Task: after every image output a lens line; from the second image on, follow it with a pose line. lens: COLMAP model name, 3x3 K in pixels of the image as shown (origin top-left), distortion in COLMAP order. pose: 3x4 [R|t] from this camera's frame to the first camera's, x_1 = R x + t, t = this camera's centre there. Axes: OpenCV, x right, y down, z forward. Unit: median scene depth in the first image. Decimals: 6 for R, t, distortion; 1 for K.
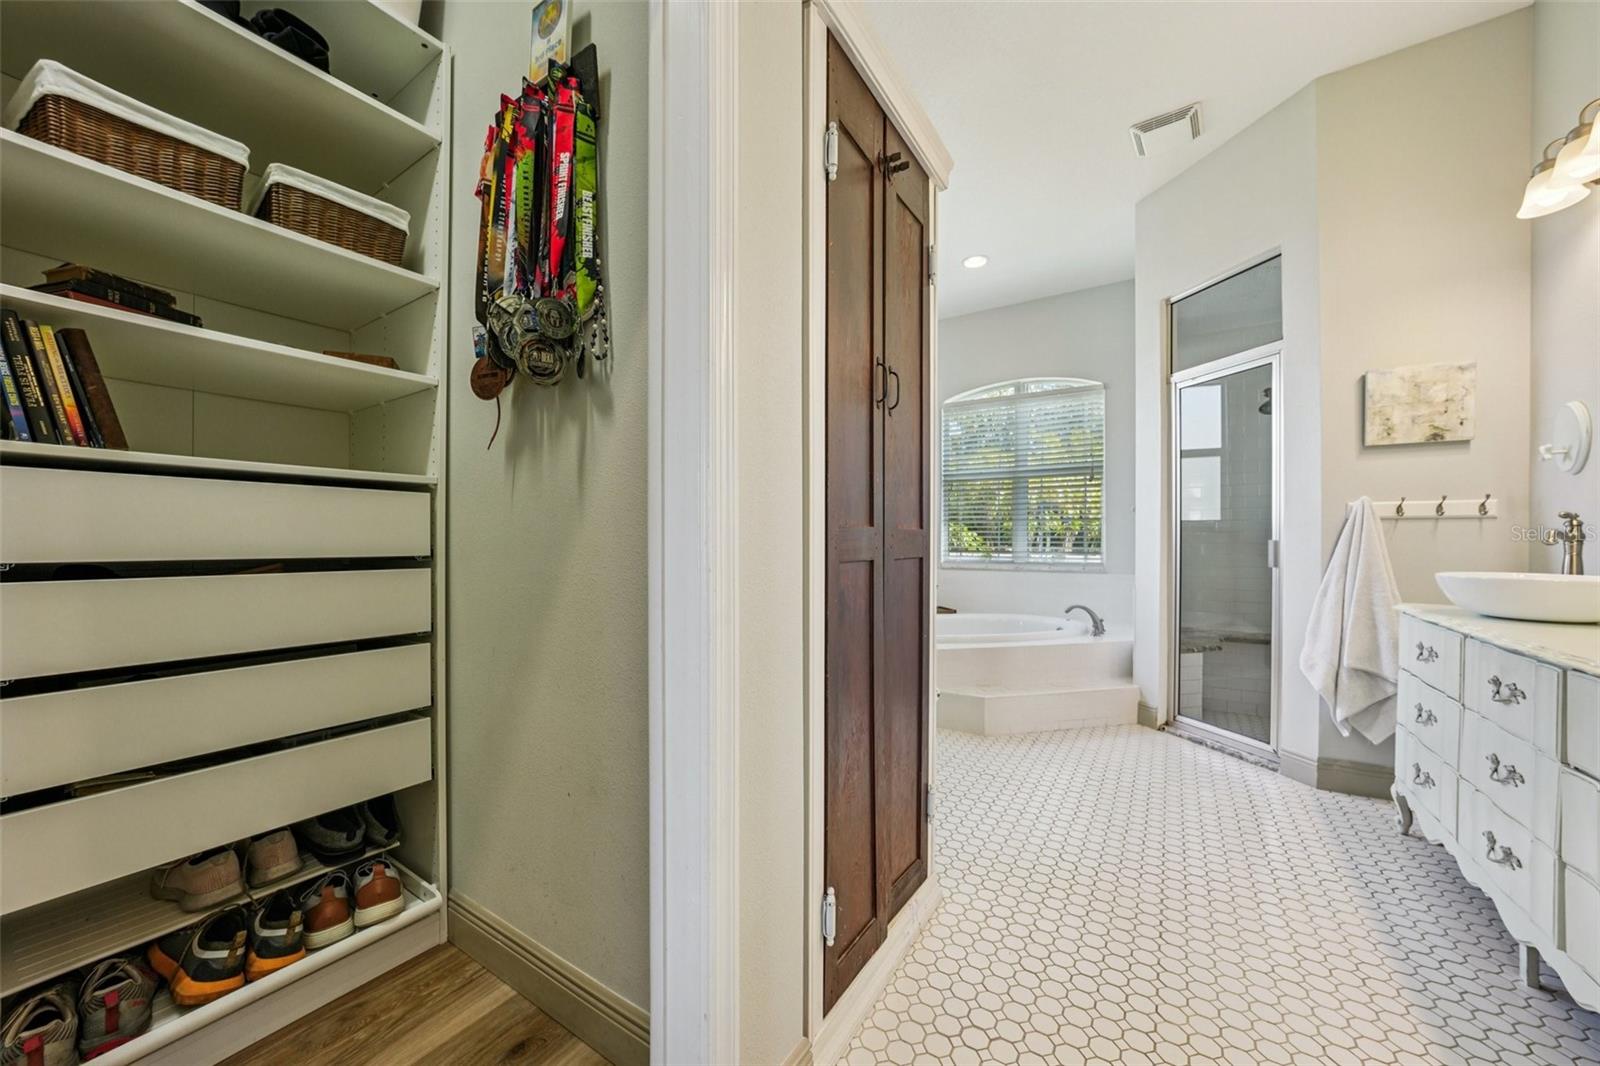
lens RADIAL K [[583.9, 0, 803.8], [0, 583.9, 543.4], [0, 0, 1]] dist [-0.006333, 0.001425]
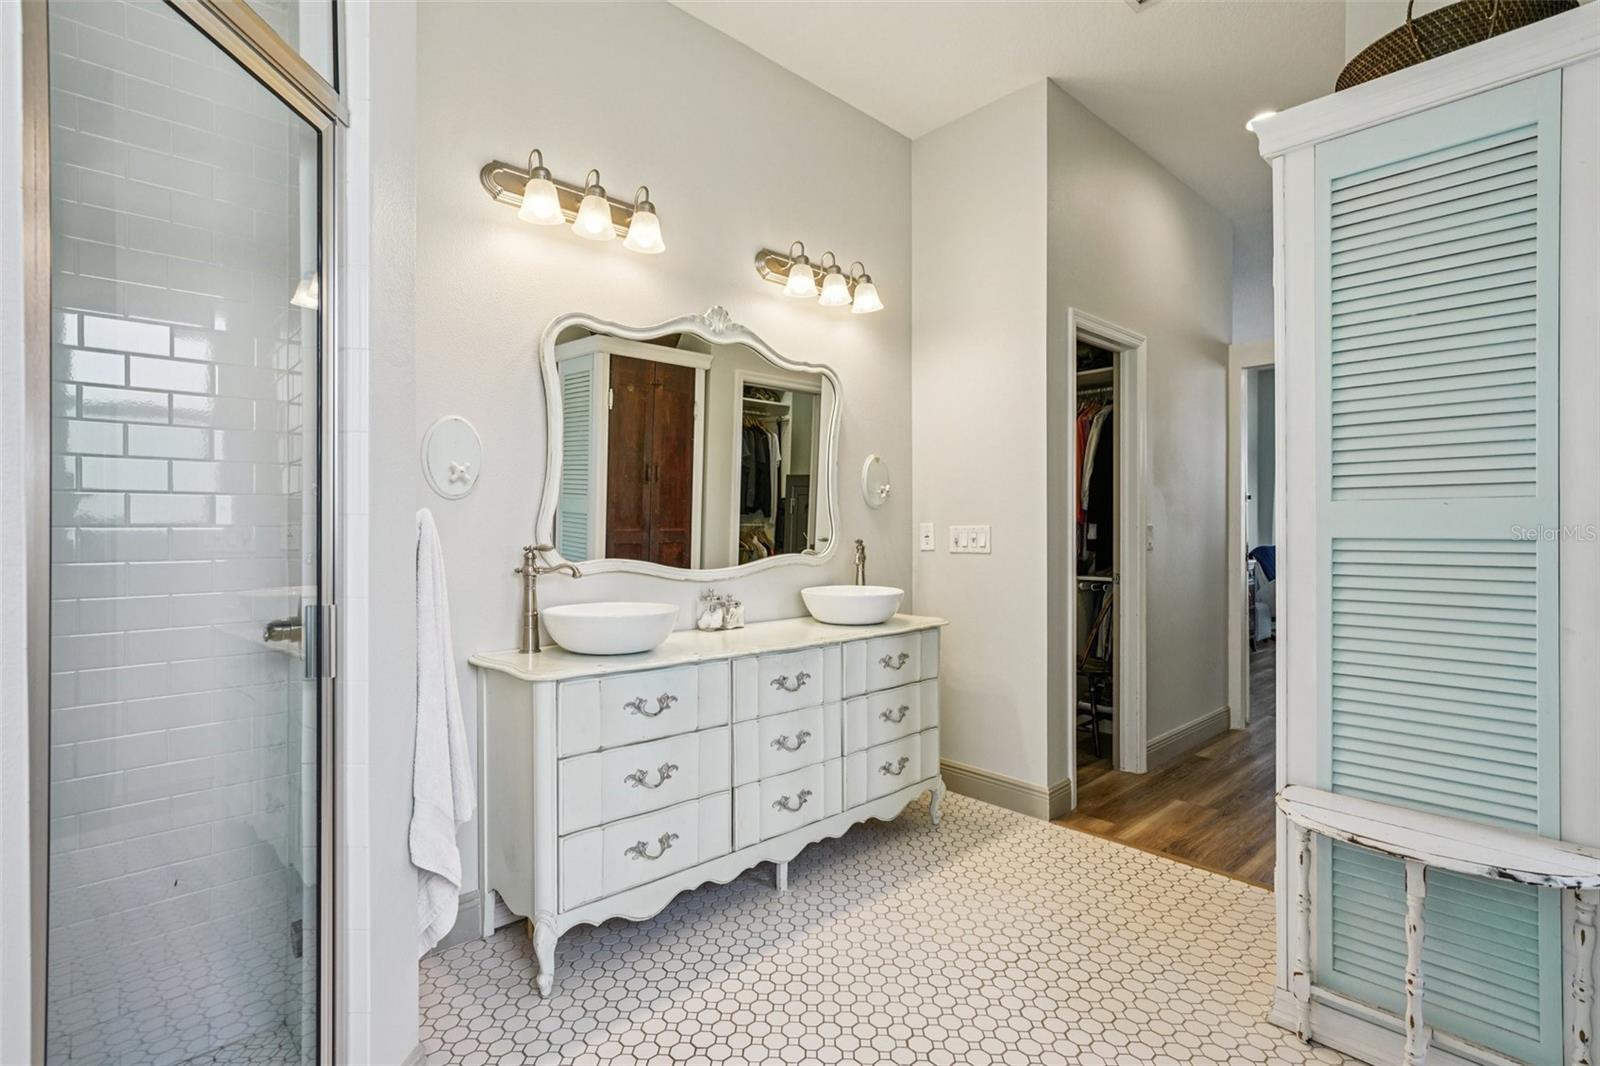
lens RADIAL K [[766.0, 0, 787.4], [0, 766.0, 528.4], [0, 0, 1]] dist [-0.004245, -0.000082]
pose [[-0.965637, 0.001729, 0.259887, 0.449489], [0.002449, 0.999994, 0.002449, -0.064593], [-0.259882, 0.003002, -0.965636, 1.627138]]
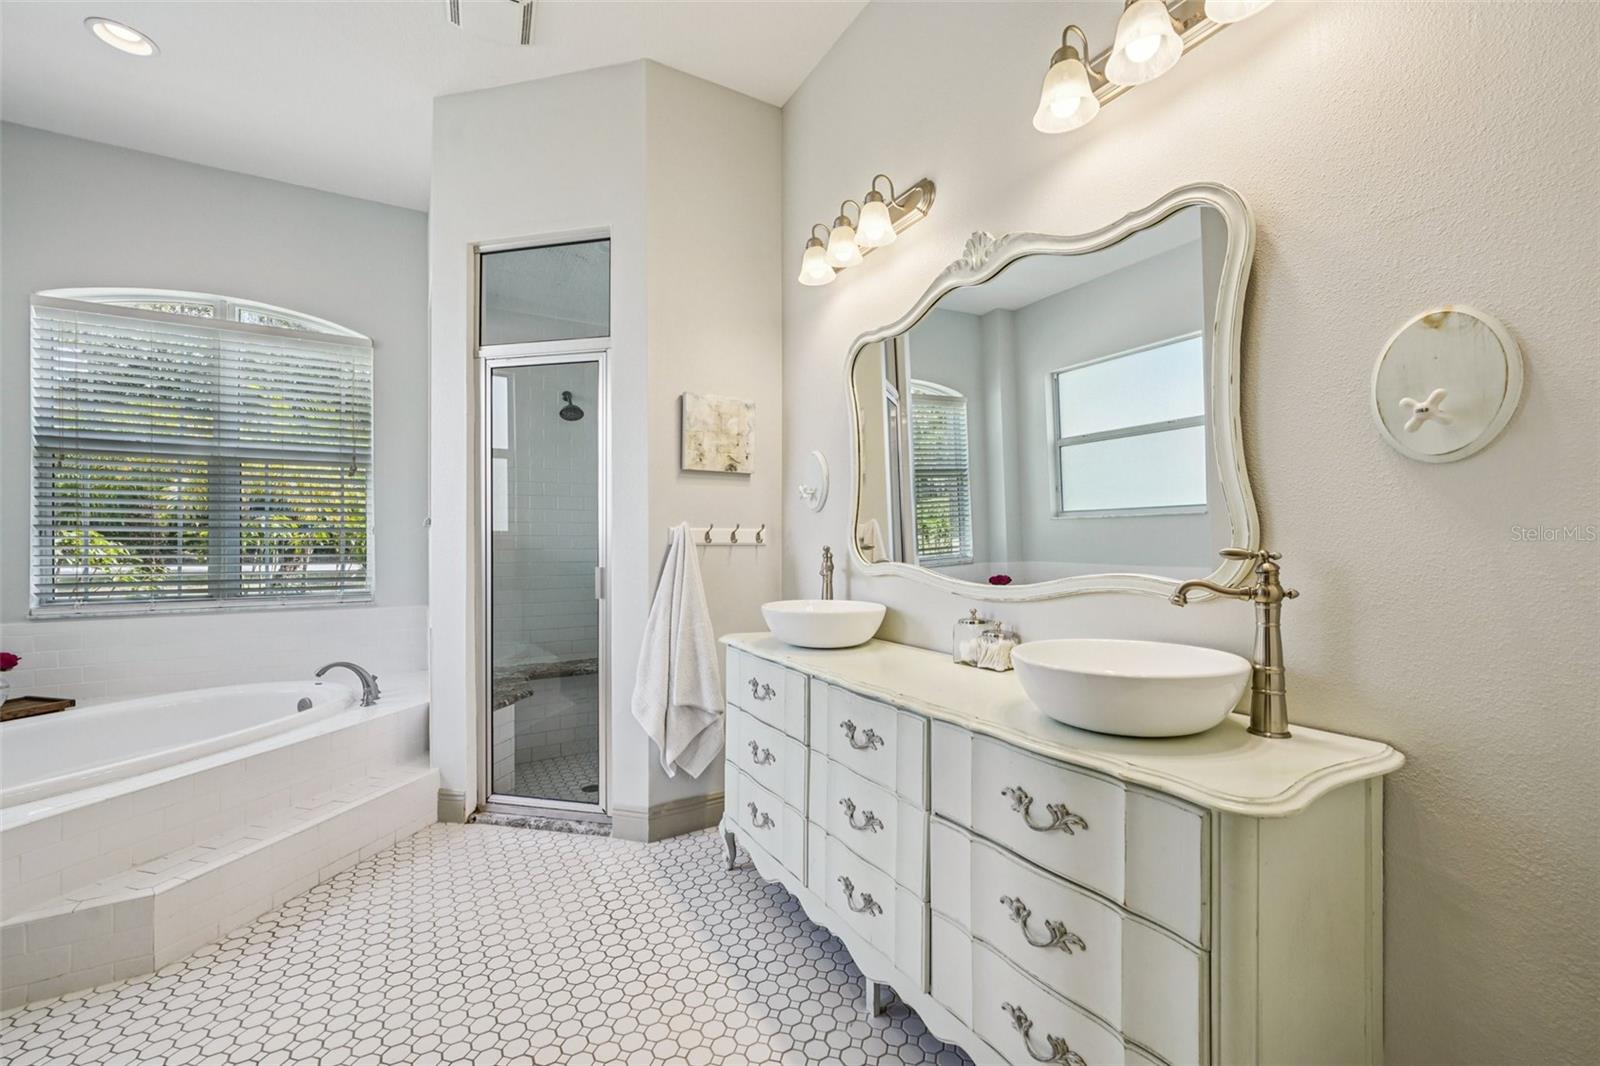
lens RADIAL K [[652.6, 0, 799.6], [0, 652.6, 540.1], [0, 0, 1]] dist [-0.009579, 0.001665]
pose [[0.456722, -0.003217, 0.889604, 0.095122], [0.006461, 0.999979, 0.000298, -0.051192], [-0.889586, 0.005612, 0.456733, 0.344633]]
